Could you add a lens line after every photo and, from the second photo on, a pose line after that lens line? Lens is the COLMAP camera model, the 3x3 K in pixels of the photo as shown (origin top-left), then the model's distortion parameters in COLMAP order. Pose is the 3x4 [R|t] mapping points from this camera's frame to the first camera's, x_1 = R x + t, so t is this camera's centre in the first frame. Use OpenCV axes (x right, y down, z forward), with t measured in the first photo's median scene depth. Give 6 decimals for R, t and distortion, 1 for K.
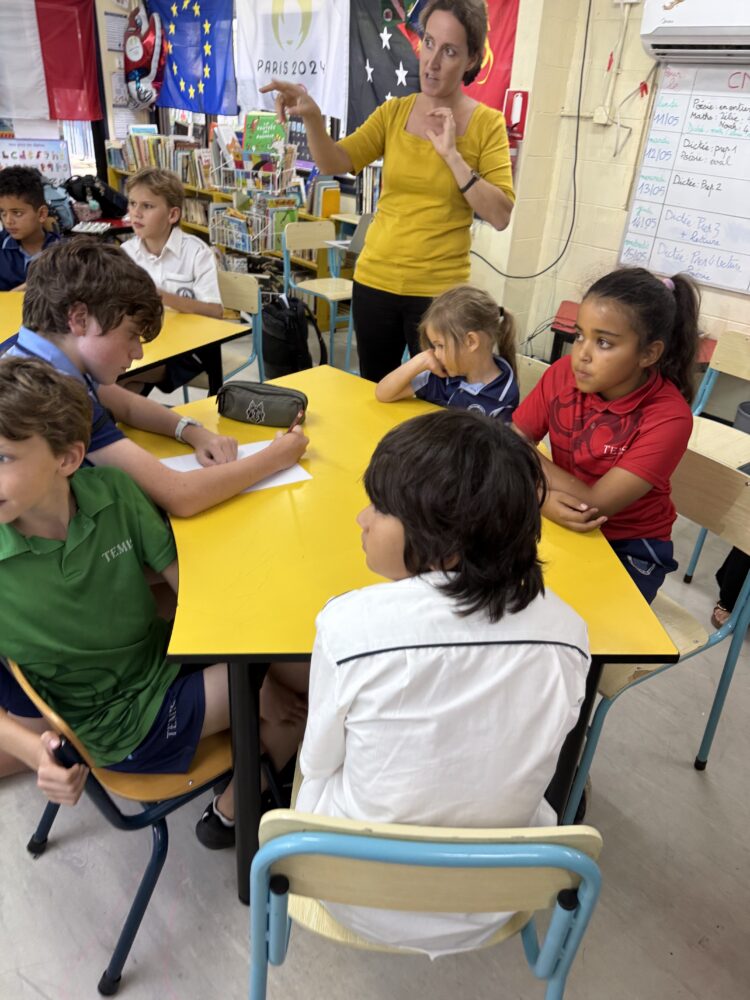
lens RADIAL K [[702.8, 0, 379.9], [0, 702.8, 500.3], [0, 0, 1]] dist [0.042843, -0.060197]
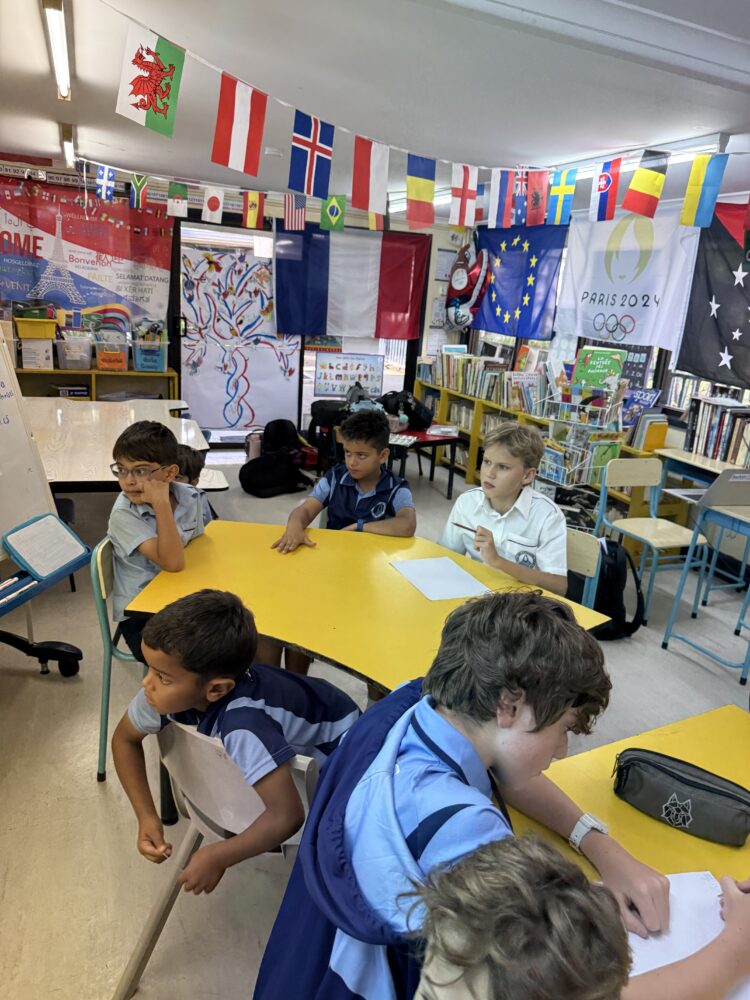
lens RADIAL K [[702.8, 0, 371.1], [0, 702.8, 507.4], [0, 0, 1]] dist [0.042843, -0.060197]
pose [[0.935770, 0.109740, -0.335098, -0.106263], [-0.185121, 0.961730, -0.202002, -0.089093], [0.300106, 0.251061, 0.920274, 0.082152]]
